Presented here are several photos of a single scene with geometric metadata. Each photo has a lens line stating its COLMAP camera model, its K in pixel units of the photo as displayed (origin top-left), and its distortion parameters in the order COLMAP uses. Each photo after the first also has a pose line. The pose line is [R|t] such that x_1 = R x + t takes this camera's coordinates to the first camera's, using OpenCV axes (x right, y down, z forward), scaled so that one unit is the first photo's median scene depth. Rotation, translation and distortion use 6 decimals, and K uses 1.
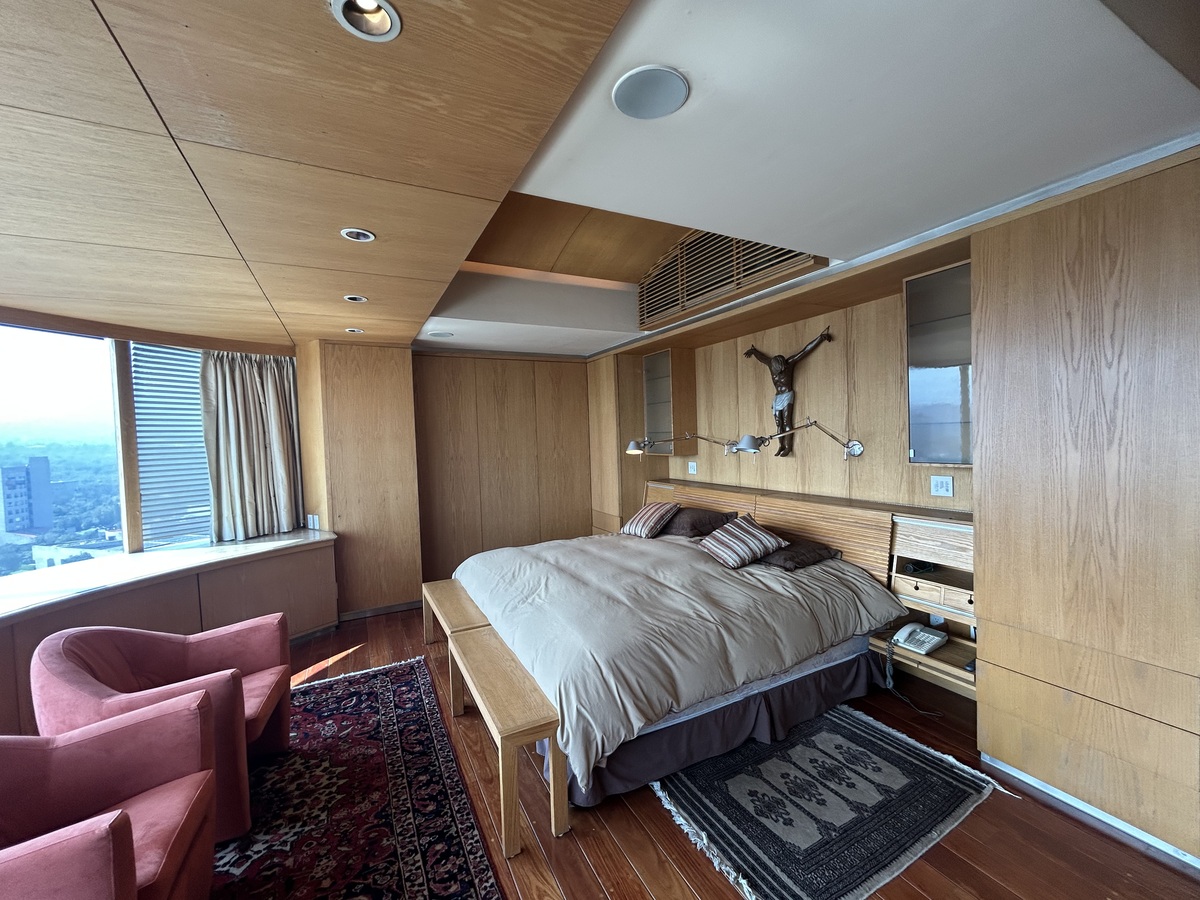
lens RADIAL K [[482.8, 0, 607.1], [0, 482.8, 452.2], [0, 0, 1]] dist [0.000174, 0.000545]
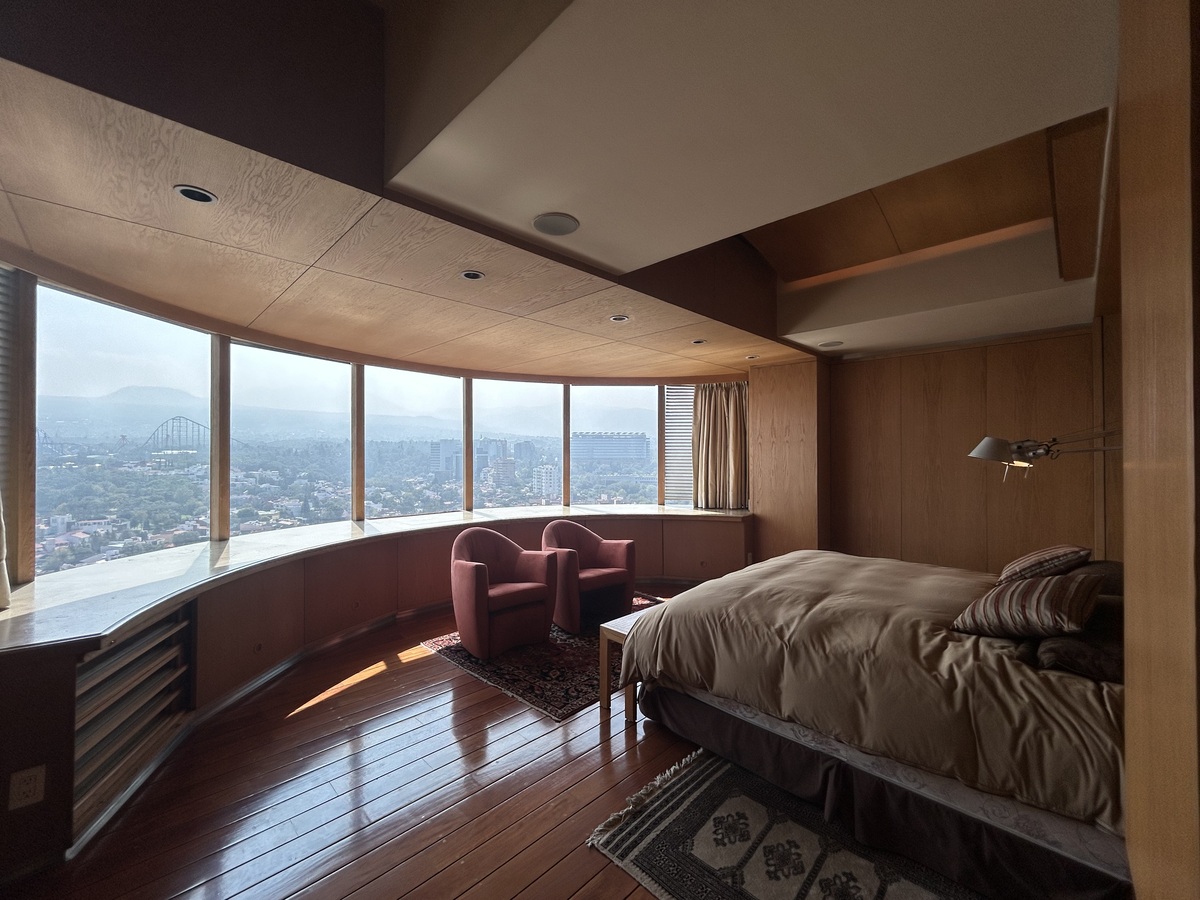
lens RADIAL K [[482.8, 0, 581.9], [0, 482.8, 448.9], [0, 0, 1]] dist [0.000174, 0.000545]
pose [[0.278670, 0.020981, -0.960158, 0.955276], [-0.045960, 0.998907, 0.008489, 0.002640], [0.959287, 0.041763, 0.279330, 0.358249]]
